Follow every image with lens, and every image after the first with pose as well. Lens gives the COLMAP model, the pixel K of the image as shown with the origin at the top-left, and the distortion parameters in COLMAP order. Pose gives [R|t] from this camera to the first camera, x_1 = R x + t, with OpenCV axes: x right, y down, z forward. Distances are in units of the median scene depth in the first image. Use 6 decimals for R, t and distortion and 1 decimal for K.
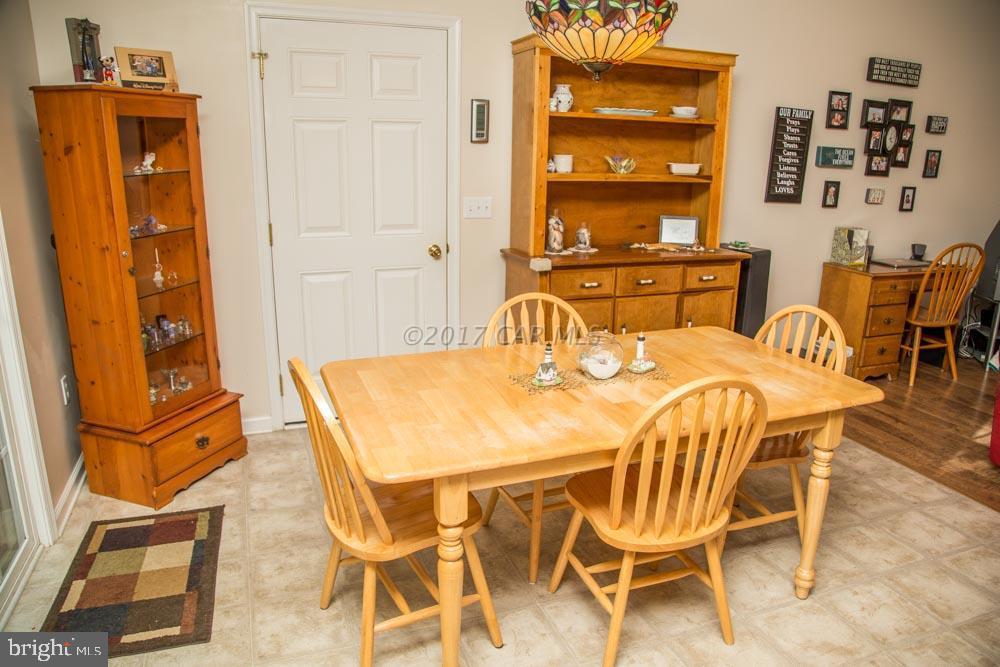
lens RADIAL K [[684.7, 0, 505.7], [0, 684.7, 334.9], [0, 0, 1]] dist [-0.106579, 0.052943]
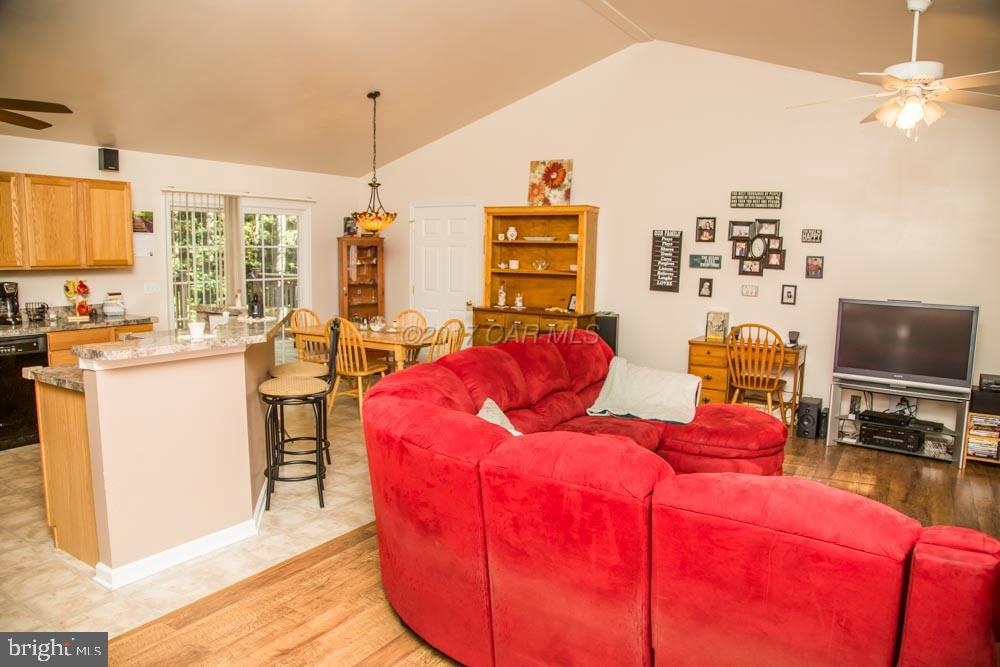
lens RADIAL K [[684.7, 0, 505.7], [0, 684.7, 334.9], [0, 0, 1]] dist [-0.106579, 0.052943]
pose [[0.588218, 0.085919, -0.804125, 1.444458], [-0.224590, 0.972581, -0.060369, 0.070402], [0.776890, 0.216109, 0.591387, -0.159628]]
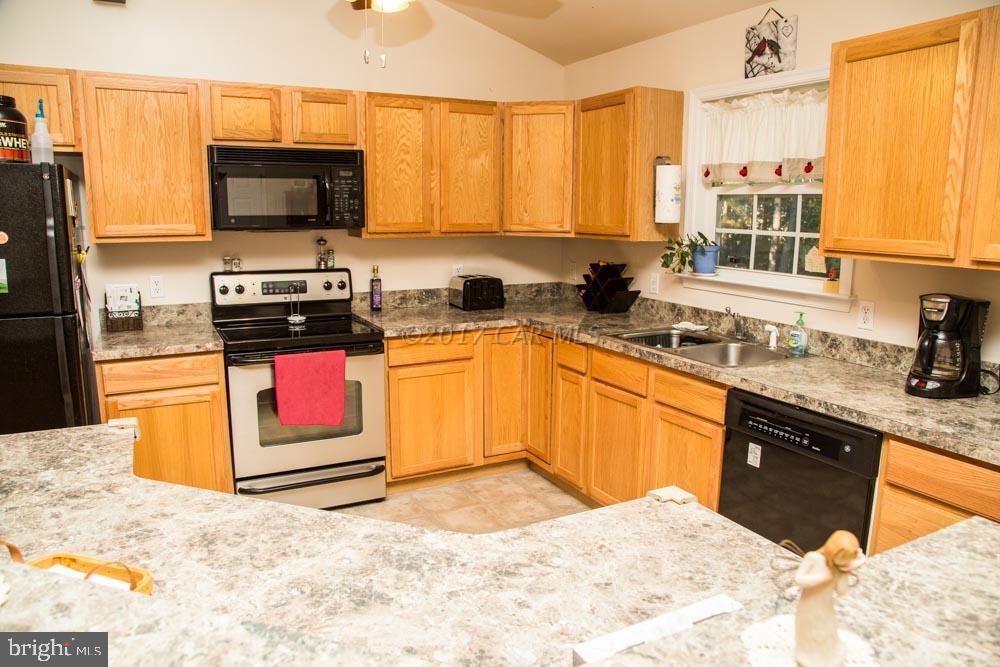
lens RADIAL K [[684.7, 0, 505.7], [0, 684.7, 334.9], [0, 0, 1]] dist [-0.106579, 0.052943]
pose [[-0.994094, -0.008995, -0.108148, 0.336466], [-0.056096, 0.895687, 0.441133, -0.065723], [0.092899, 0.444594, -0.890902, 0.248271]]
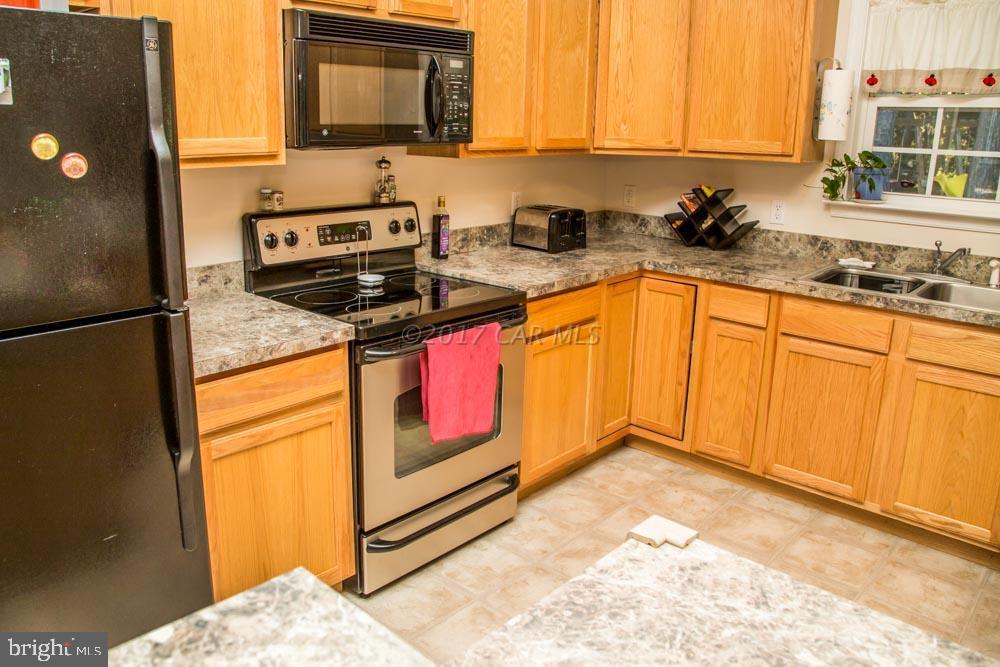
lens RADIAL K [[750.0, 0, 456.3], [0, 750.0, 303.6], [0, 0, 1]] dist [-0.125680, 0.085447]
pose [[-0.917119, 0.062932, -0.393614, 0.681645], [-0.140180, 0.873466, 0.466268, 0.015450], [0.373152, 0.482800, -0.792251, 0.005617]]
